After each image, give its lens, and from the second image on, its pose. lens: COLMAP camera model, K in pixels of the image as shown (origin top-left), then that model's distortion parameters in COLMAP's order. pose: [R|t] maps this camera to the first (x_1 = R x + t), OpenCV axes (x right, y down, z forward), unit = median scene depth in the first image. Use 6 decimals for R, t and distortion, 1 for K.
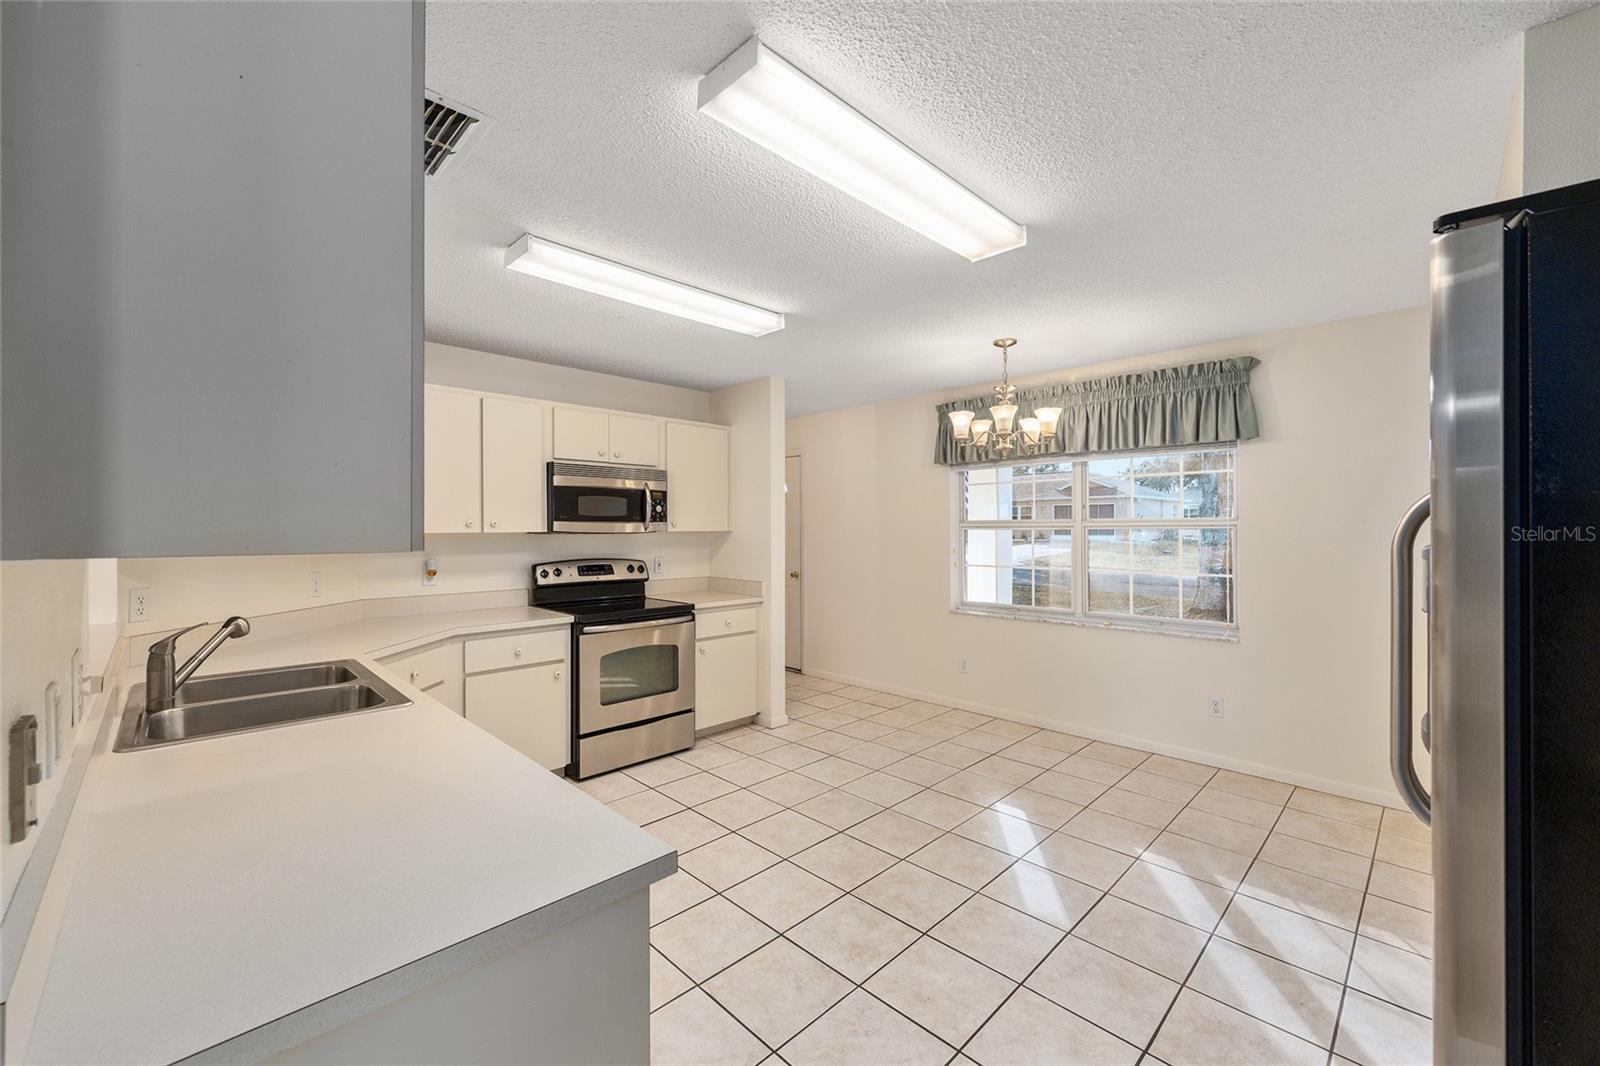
lens RADIAL K [[641.0, 0, 803.4], [0, 641.0, 527.6], [0, 0, 1]] dist [0.000623, 0.001824]
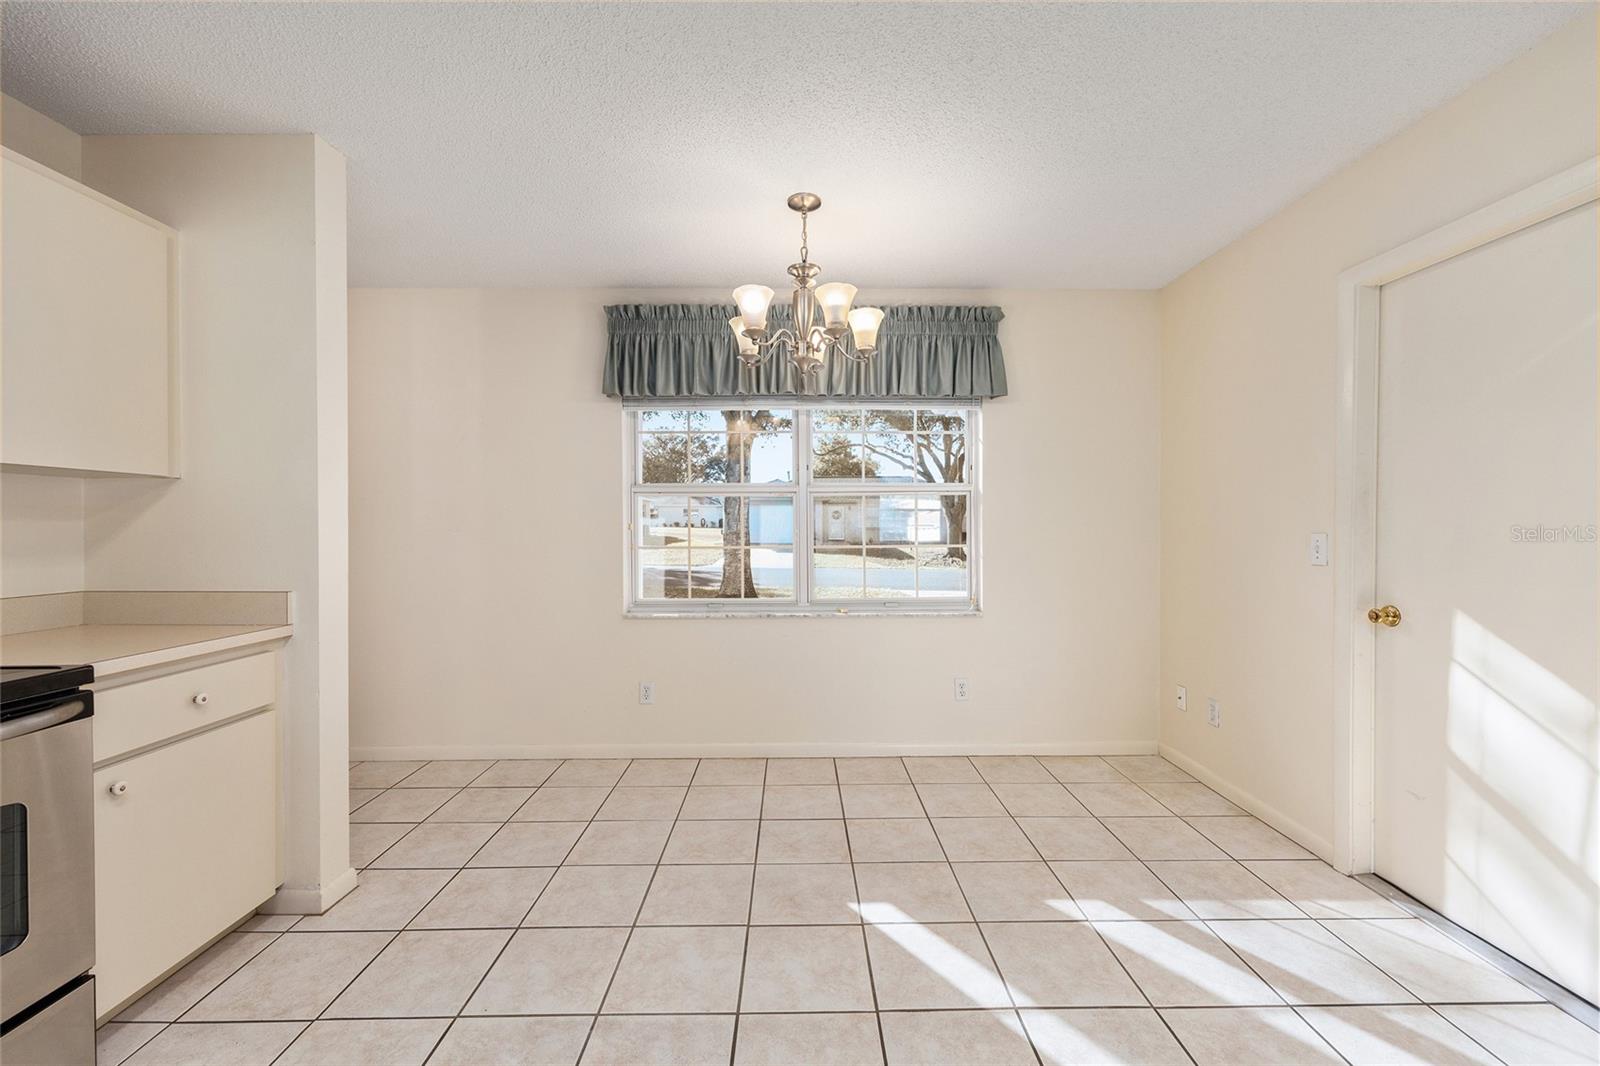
lens RADIAL K [[641.0, 0, 802.3], [0, 641.0, 529.6], [0, 0, 1]] dist [0.000623, 0.001824]
pose [[0.696721, -0.003085, 0.717336, -0.157248], [0.000914, 0.999994, 0.003413, 0.046762], [-0.717342, -0.001722, 0.696719, 0.501963]]
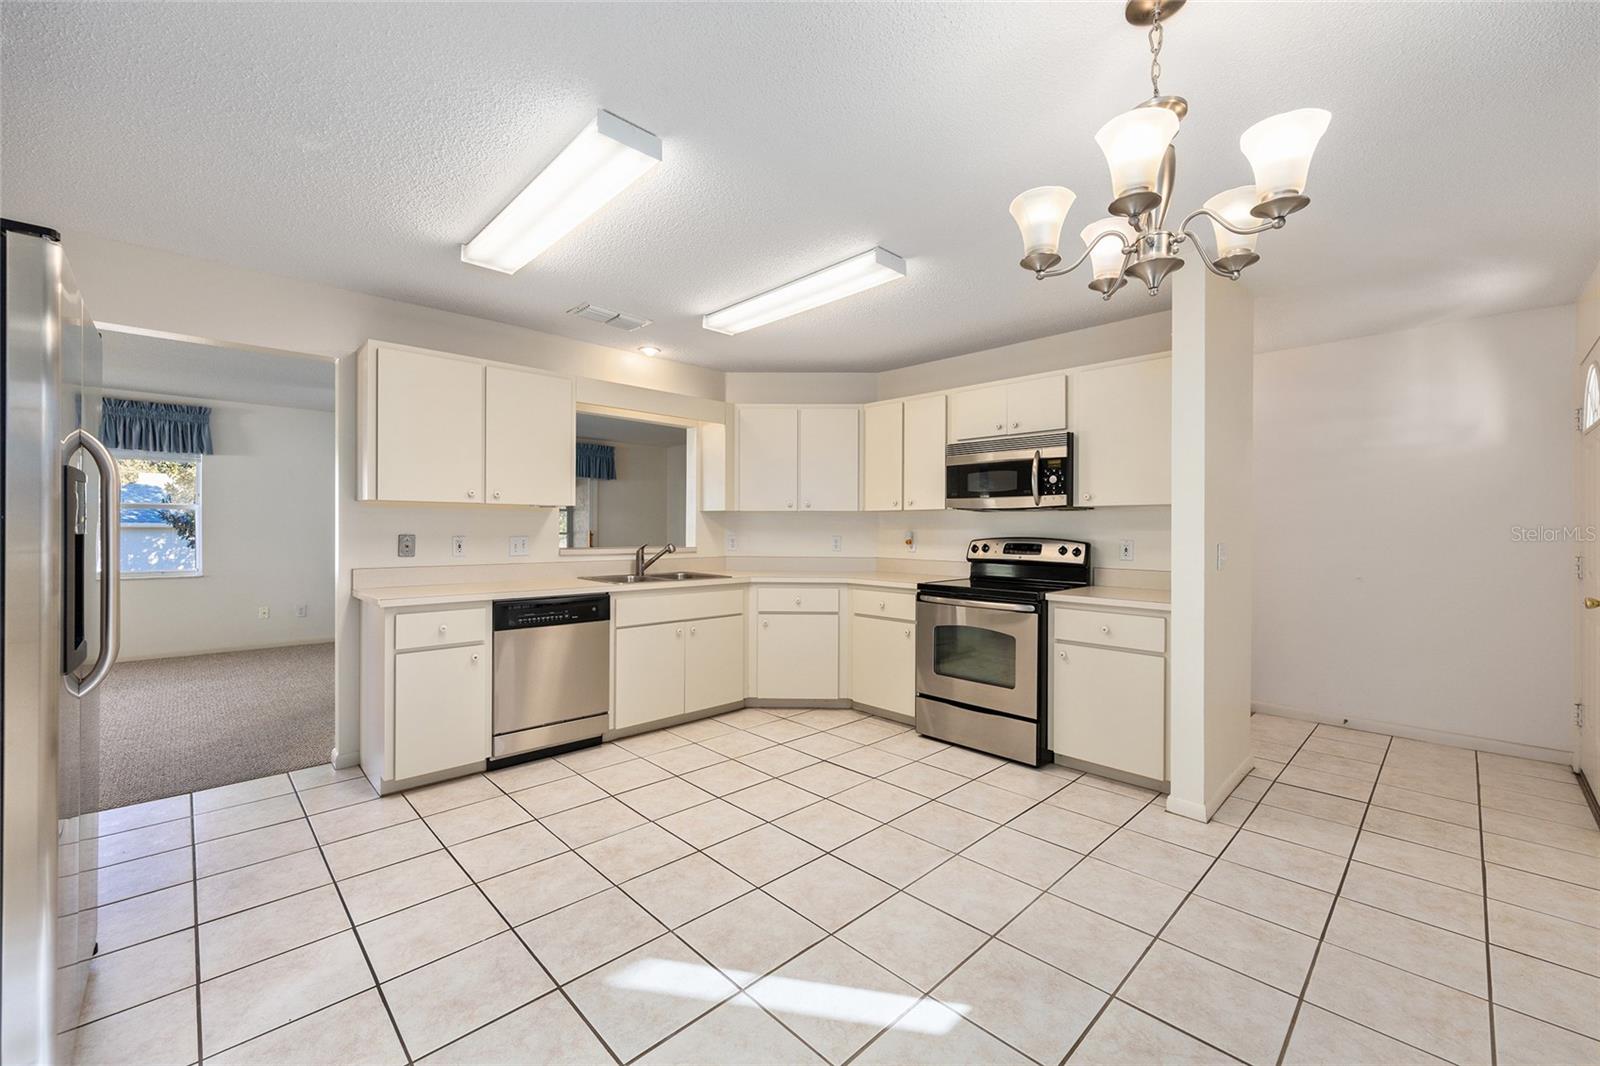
lens RADIAL K [[641.0, 0, 803.5], [0, 641.0, 531.9], [0, 0, 1]] dist [0.000623, 0.001824]
pose [[-0.013637, 0.005827, -0.999890, 0.671740], [-0.005135, 0.999969, 0.005898, 0.039439], [0.999894, 0.005214, -0.013607, 0.737180]]
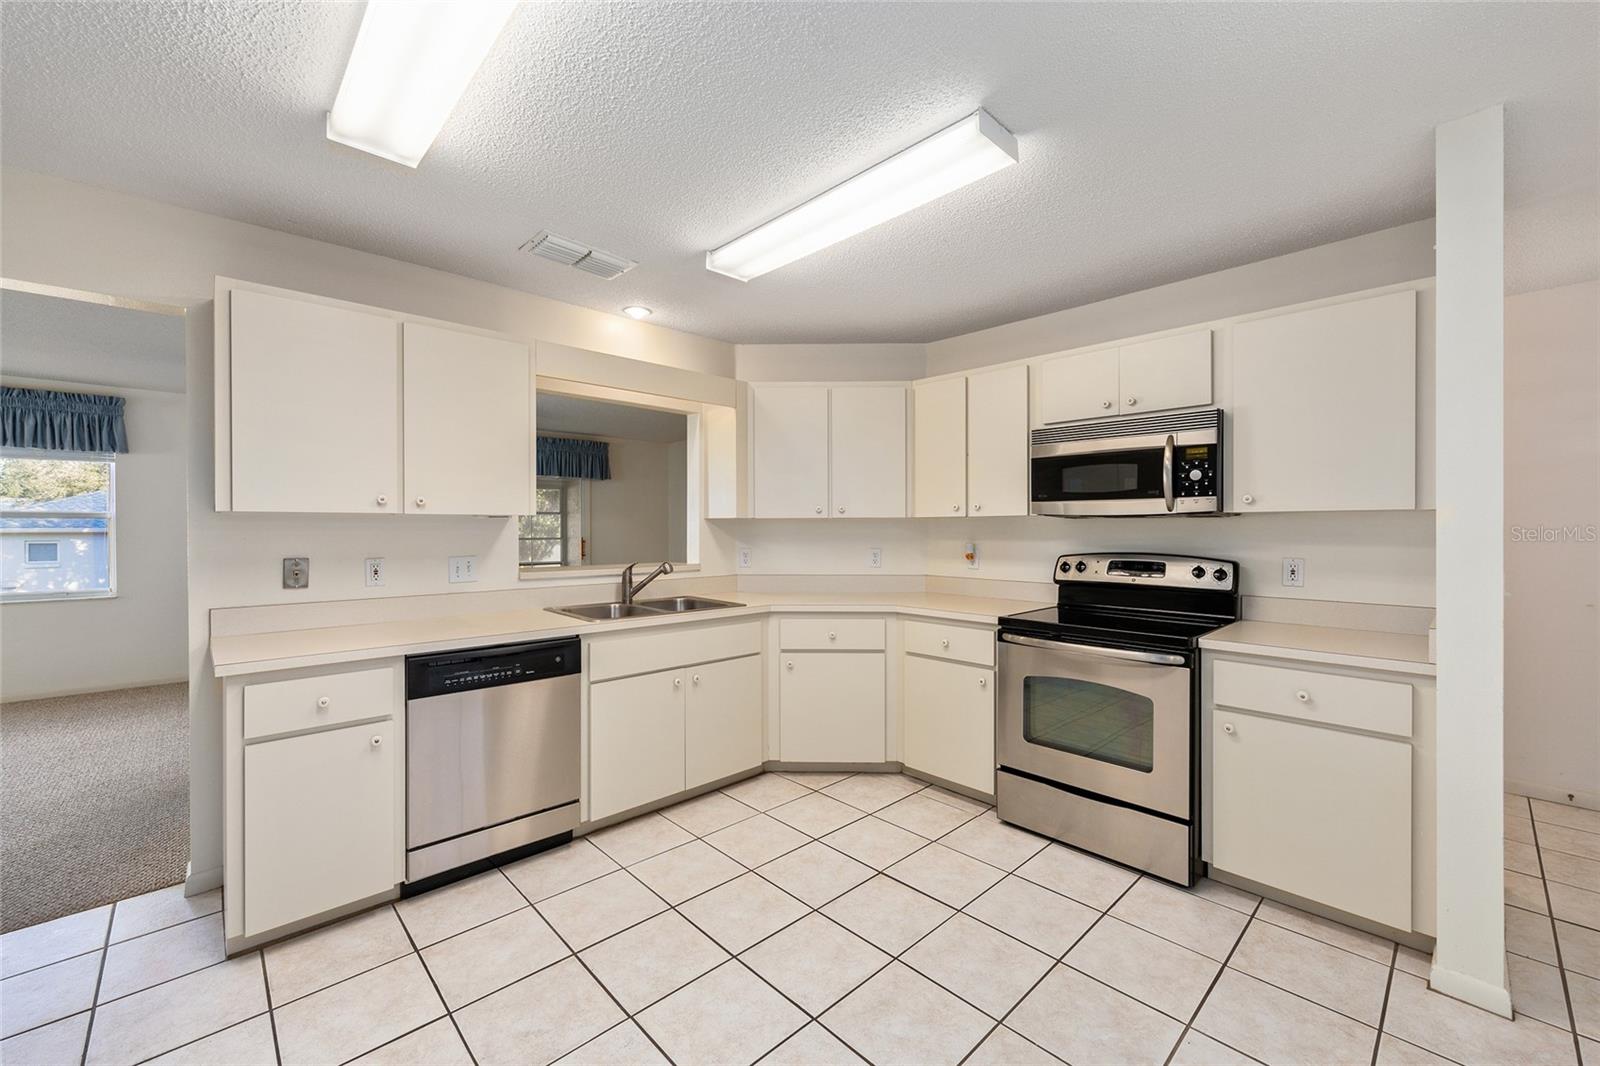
lens RADIAL K [[641.0, 0, 804.5], [0, 641.0, 531.6], [0, 0, 1]] dist [0.000623, 0.001824]
pose [[-0.019942, 0.006951, -0.999777, 0.417614], [0.001151, 0.999975, 0.006930, 0.021048], [0.999800, -0.001013, -0.019949, 0.693665]]
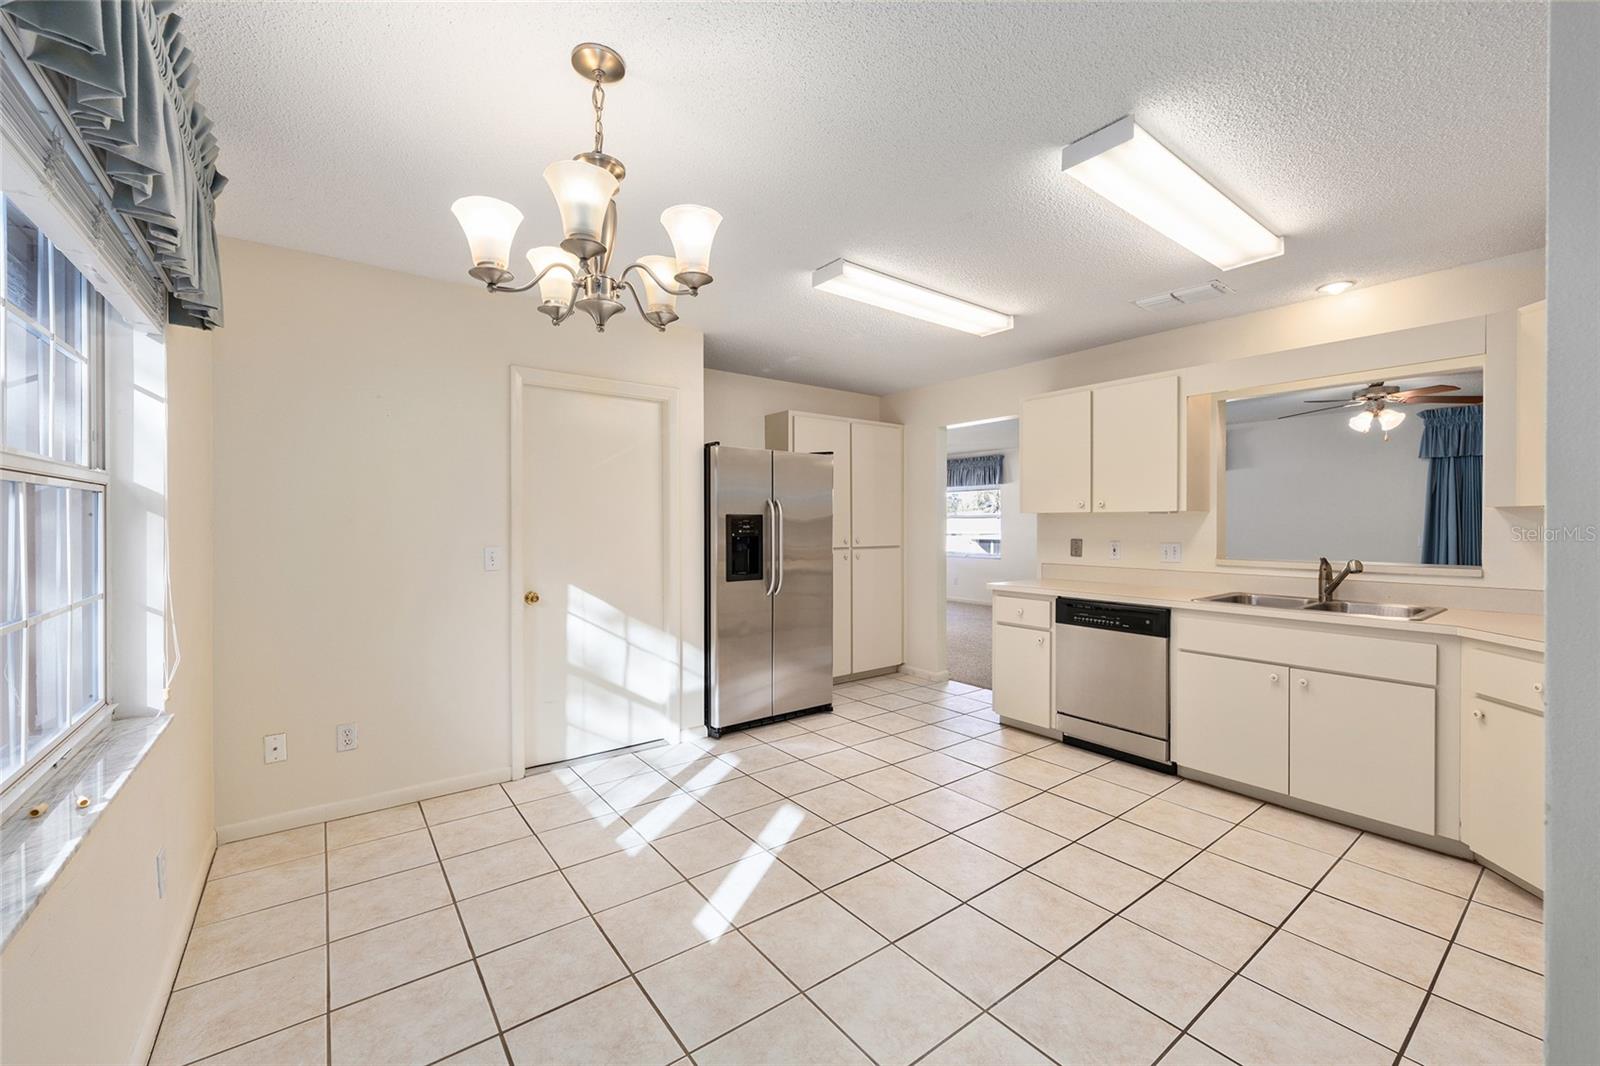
lens RADIAL K [[641.0, 0, 803.6], [0, 641.0, 524.3], [0, 0, 1]] dist [0.000623, 0.001824]
pose [[-0.991064, 0.001861, 0.133378, 0.108594], [0.002065, 0.999997, 0.001393, 0.023861], [-0.133375, 0.001656, -0.991064, 1.331650]]
